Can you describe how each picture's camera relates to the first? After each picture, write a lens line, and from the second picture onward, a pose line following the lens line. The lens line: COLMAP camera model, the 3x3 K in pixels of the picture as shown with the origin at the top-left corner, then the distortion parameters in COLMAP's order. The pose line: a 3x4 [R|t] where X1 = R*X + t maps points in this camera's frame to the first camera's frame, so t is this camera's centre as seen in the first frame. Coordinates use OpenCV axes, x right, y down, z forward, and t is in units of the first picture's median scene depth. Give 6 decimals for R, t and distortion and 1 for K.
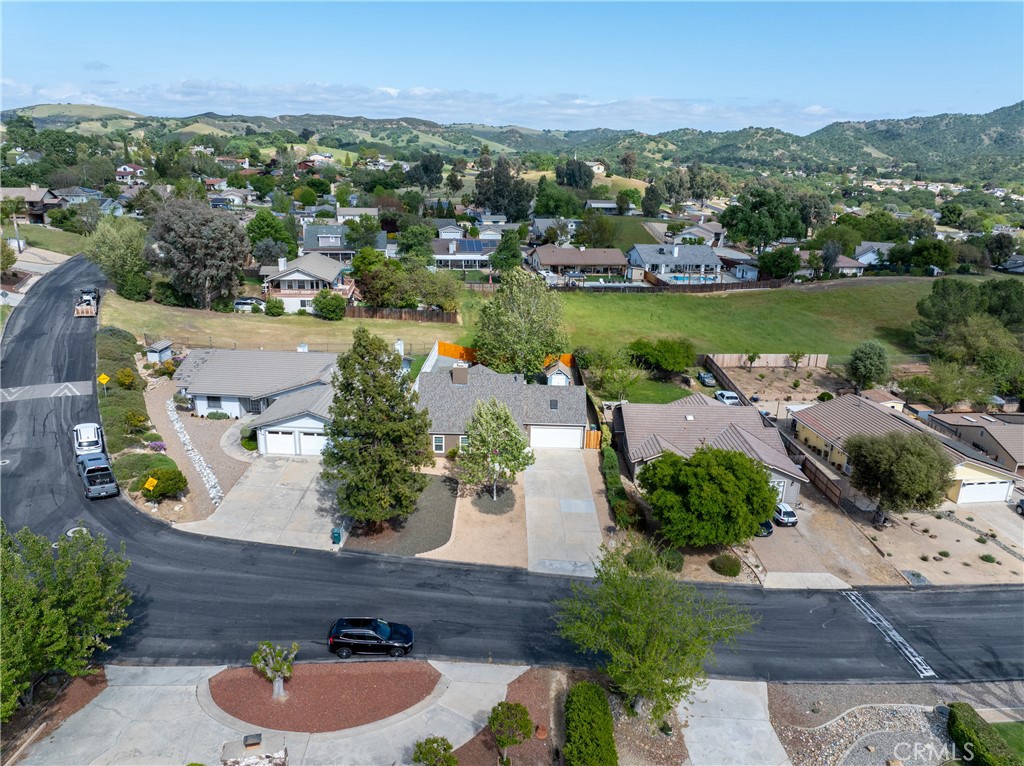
lens RADIAL K [[720.1, 0, 516.0], [0, 720.1, 379.7], [0, 0, 1]] dist [-0.037849, 0.007132]
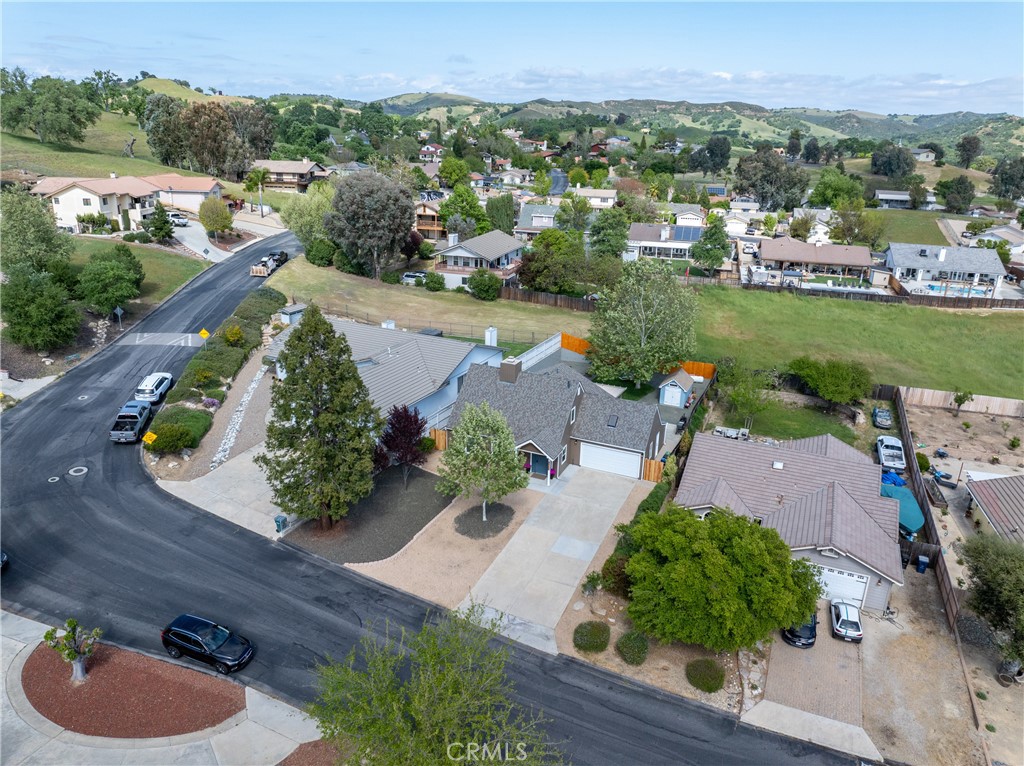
lens RADIAL K [[720.1, 0, 516.0], [0, 720.1, 379.7], [0, 0, 1]] dist [-0.037849, 0.007132]
pose [[0.910351, 0.129711, -0.392984, 0.173792], [-0.122524, 0.991515, 0.043437, -0.022709], [0.395284, 0.008607, 0.918519, 0.118323]]
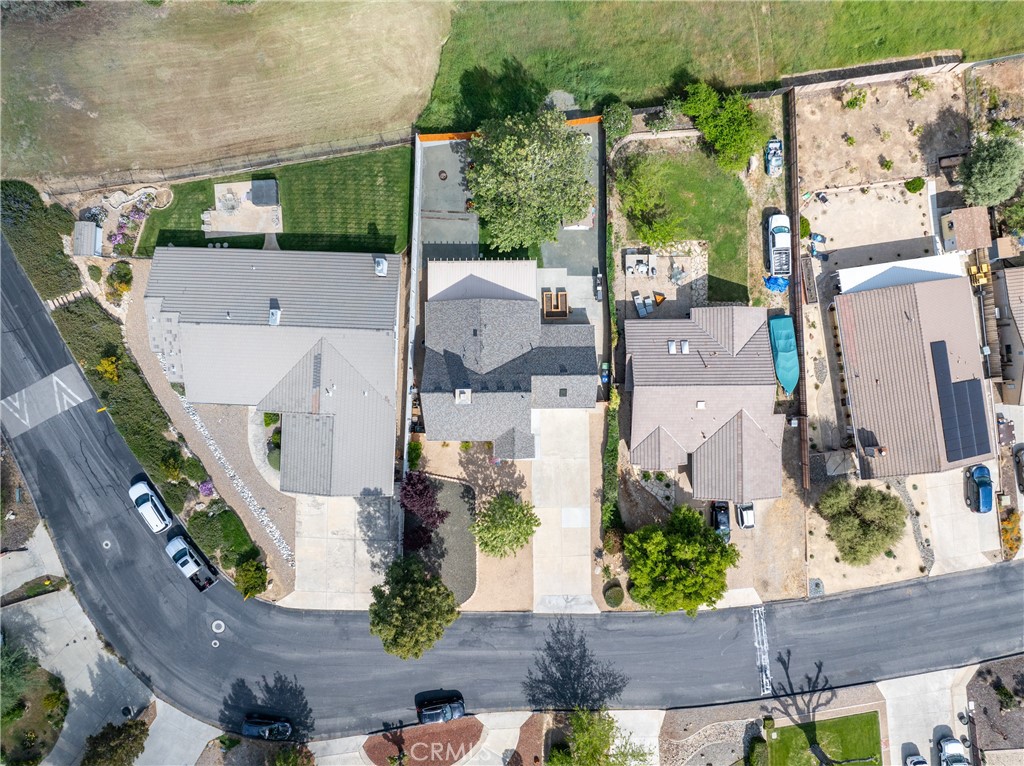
lens RADIAL K [[720.1, 0, 516.0], [0, 720.1, 379.7], [0, 0, 1]] dist [-0.037849, 0.007132]
pose [[0.999228, 0.001729, -0.039242, 0.017395], [0.036830, 0.306058, 0.951300, -0.567702], [0.013655, -0.952011, 0.305758, 0.459080]]
